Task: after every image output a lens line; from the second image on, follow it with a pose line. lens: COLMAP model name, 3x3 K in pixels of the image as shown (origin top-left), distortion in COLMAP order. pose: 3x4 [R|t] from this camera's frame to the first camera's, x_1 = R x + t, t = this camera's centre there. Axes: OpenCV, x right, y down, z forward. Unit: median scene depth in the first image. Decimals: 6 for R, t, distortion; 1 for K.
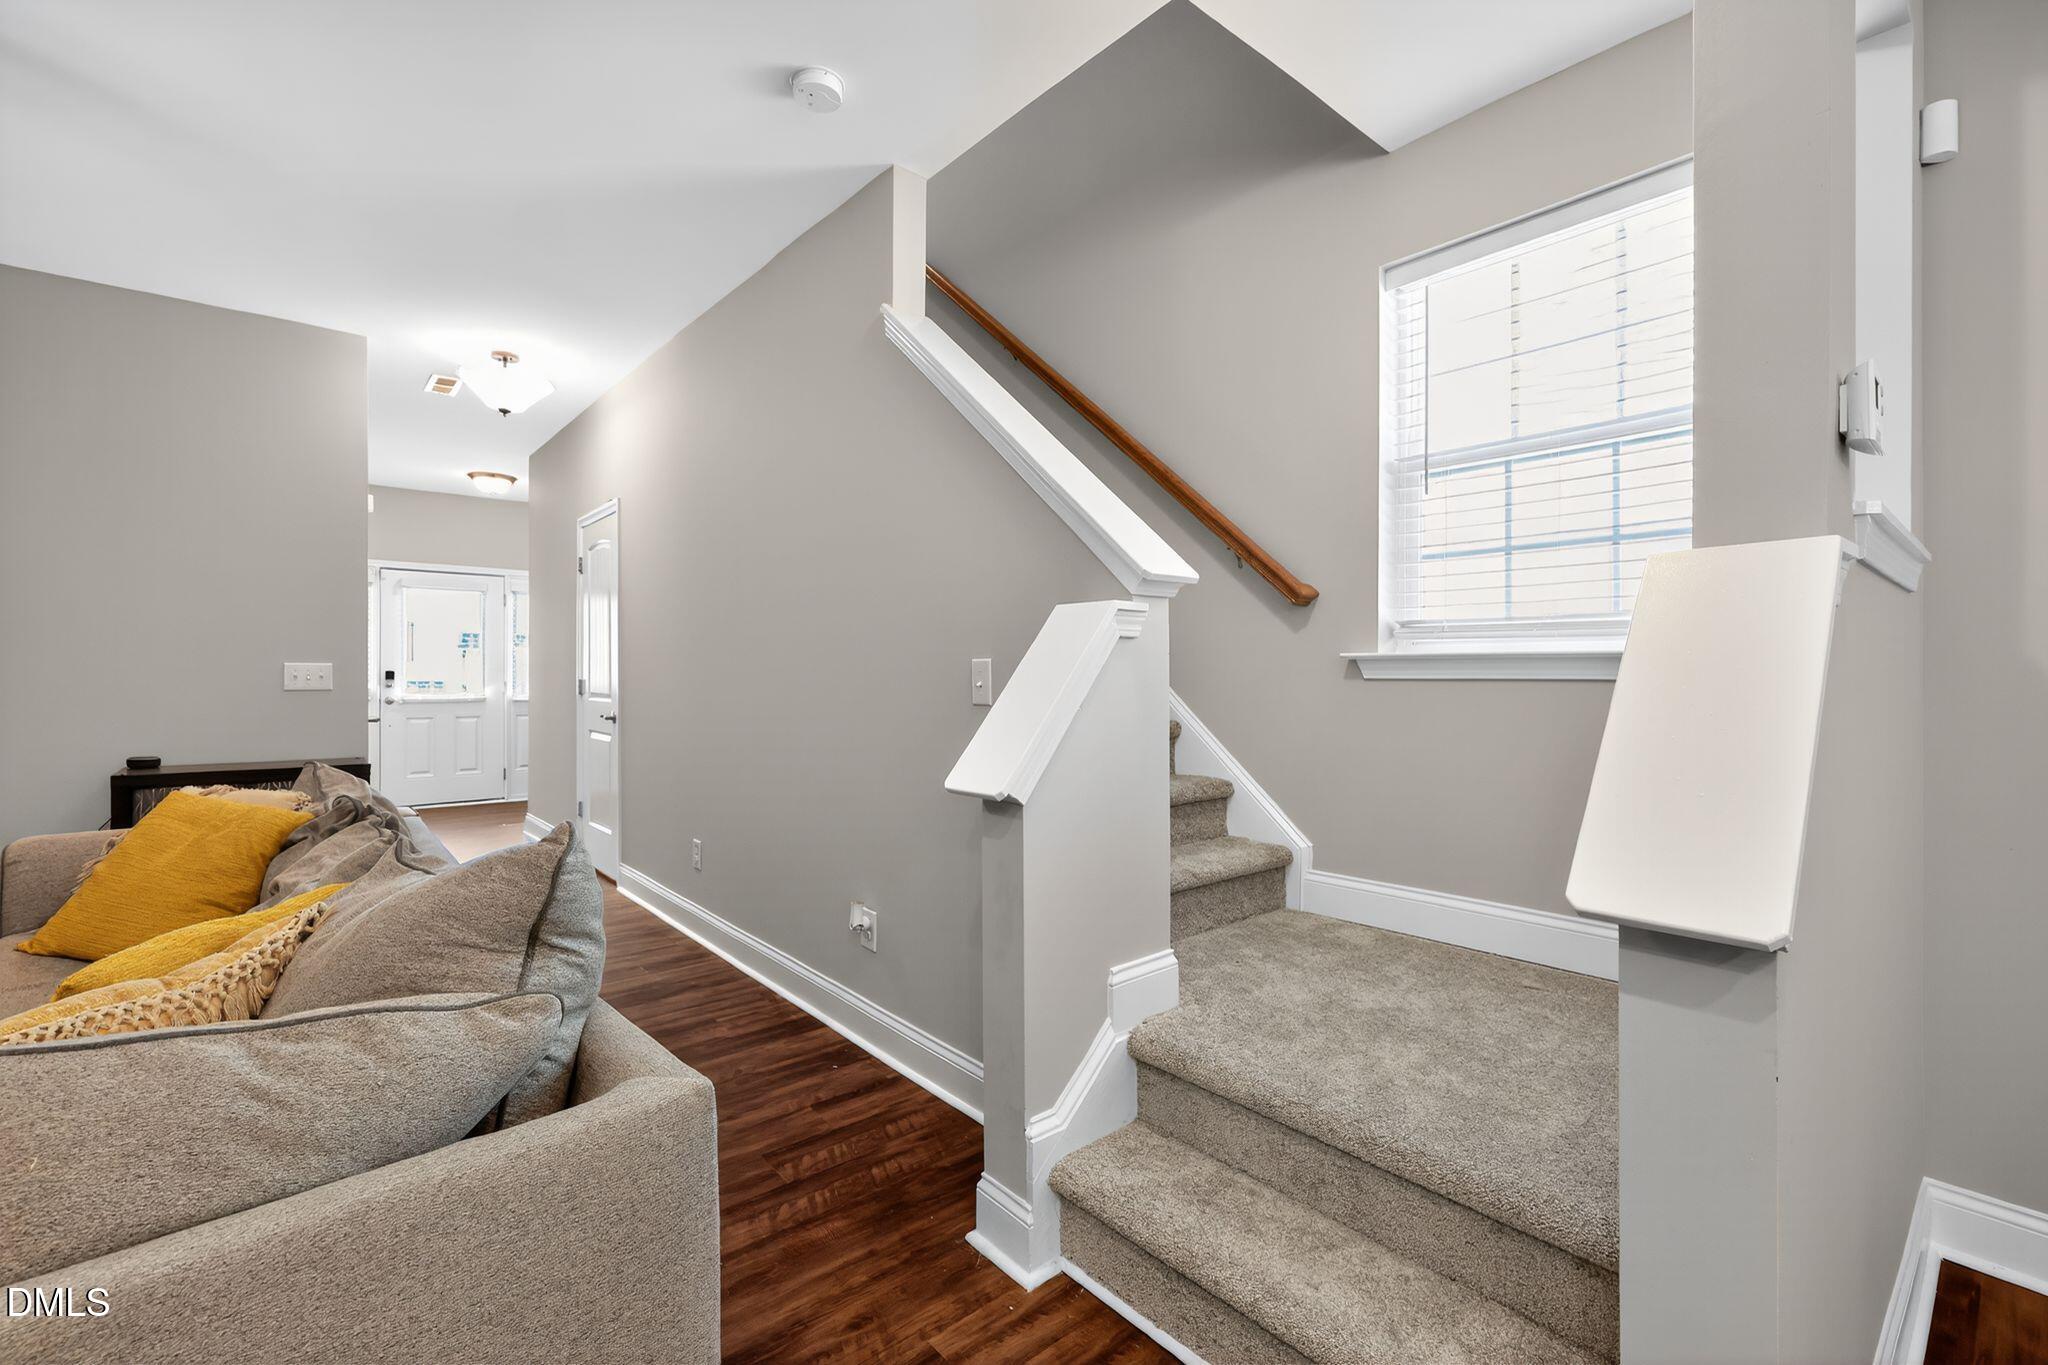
lens RADIAL K [[915.3, 0, 1035.6], [0, 915.3, 686.5], [0, 0, 1]] dist [0.000804, 0.000180]
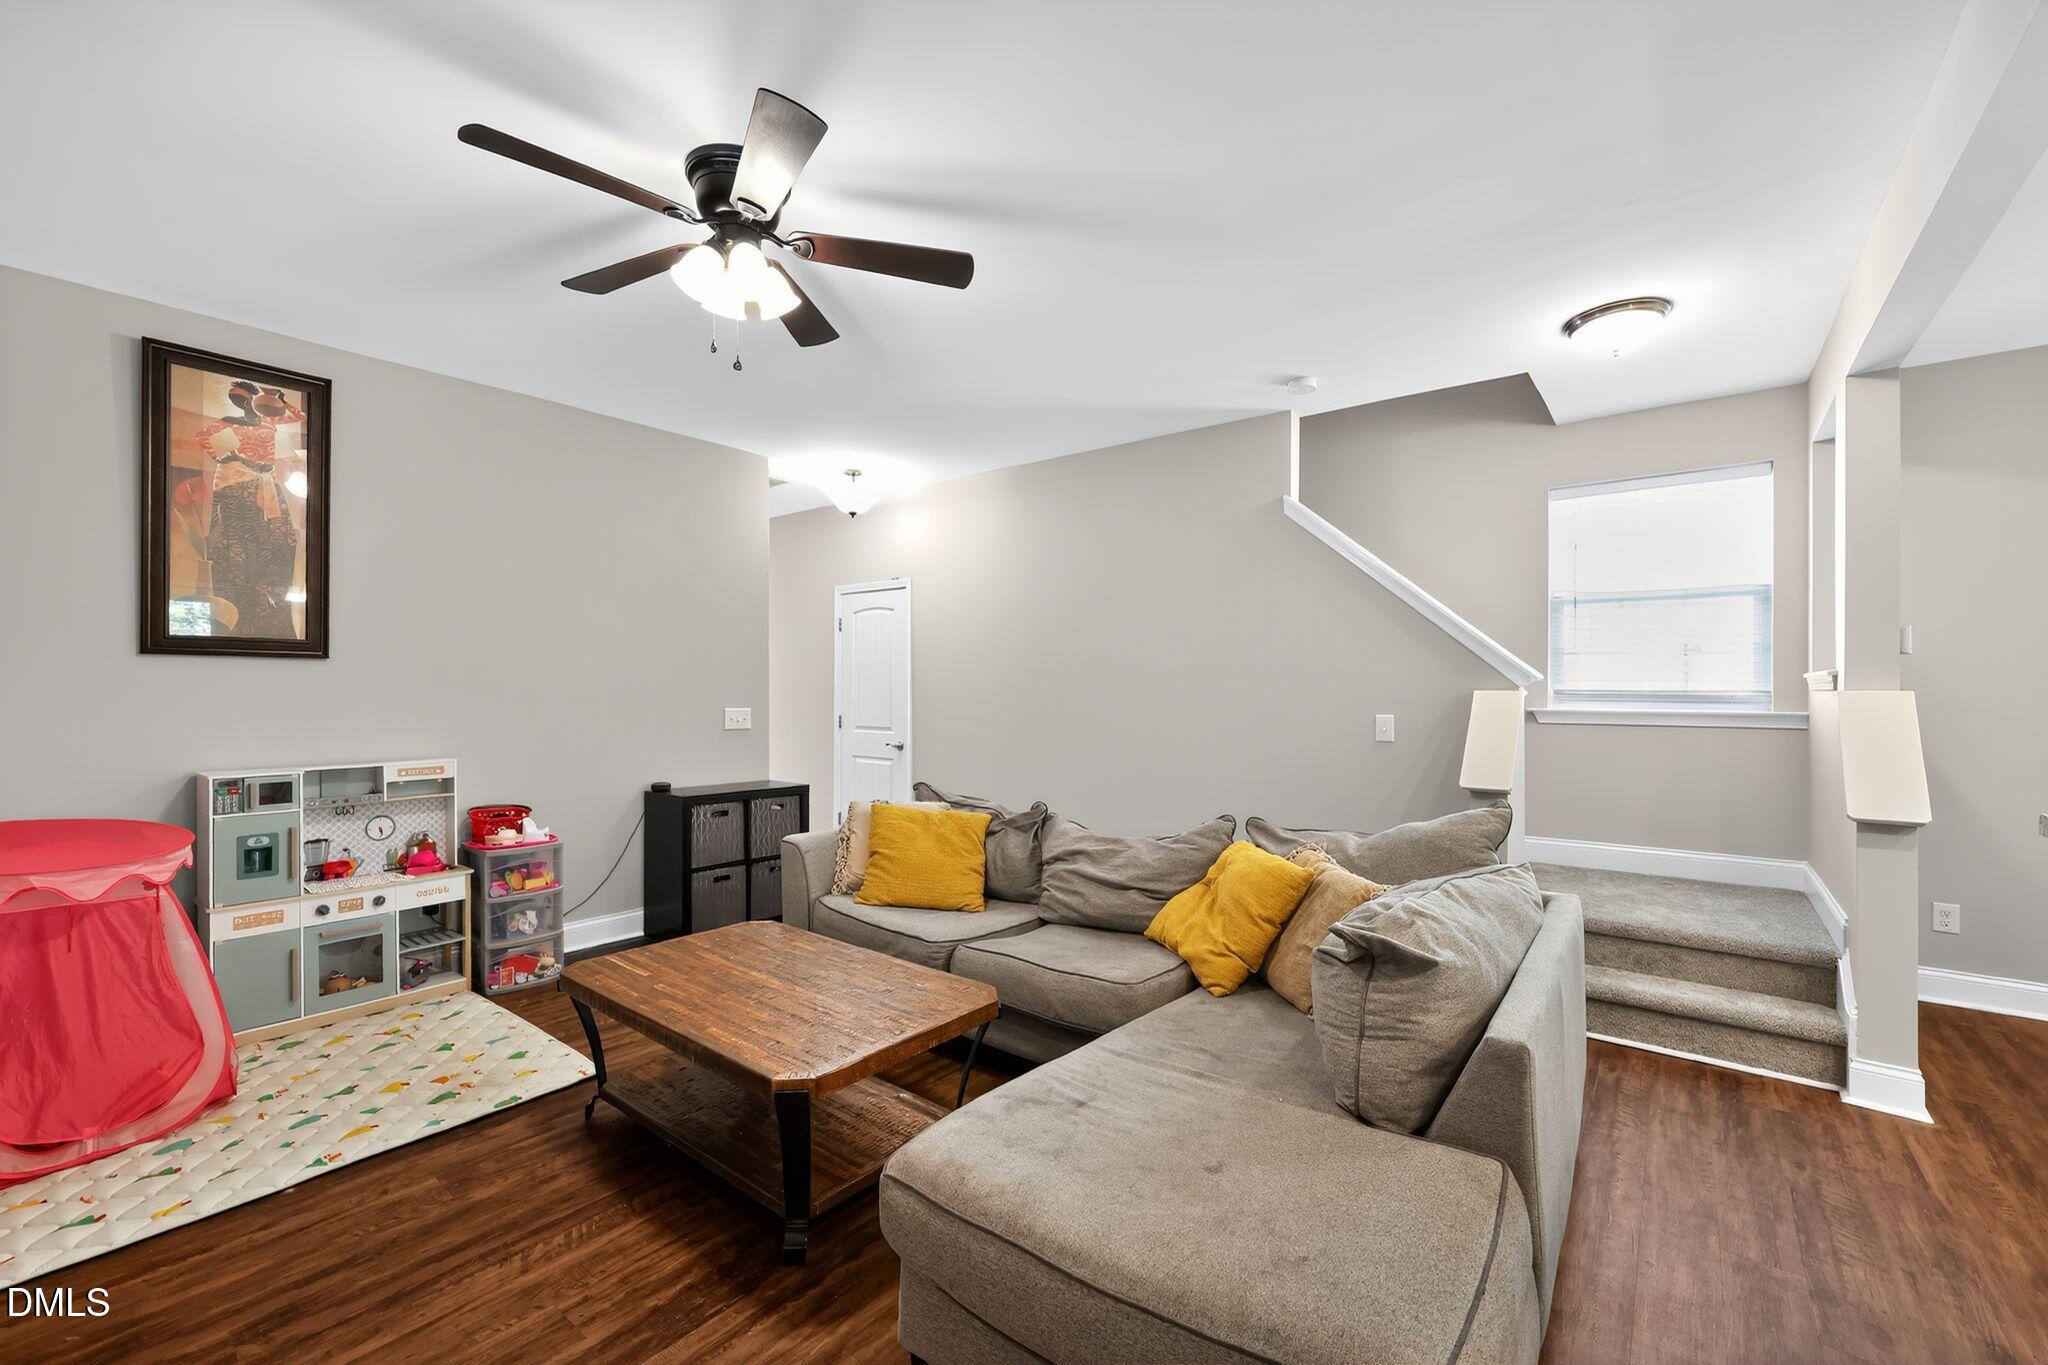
lens RADIAL K [[900.7, 0, 1029.2], [0, 900.7, 697.8], [0, 0, 1]] dist [-0.020953, -0.000018]
pose [[0.983952, 0.001517, 0.178425, -0.885123], [0.000266, 0.999950, -0.009970, -0.040281], [-0.178431, 0.009858, 0.983903, -0.475107]]
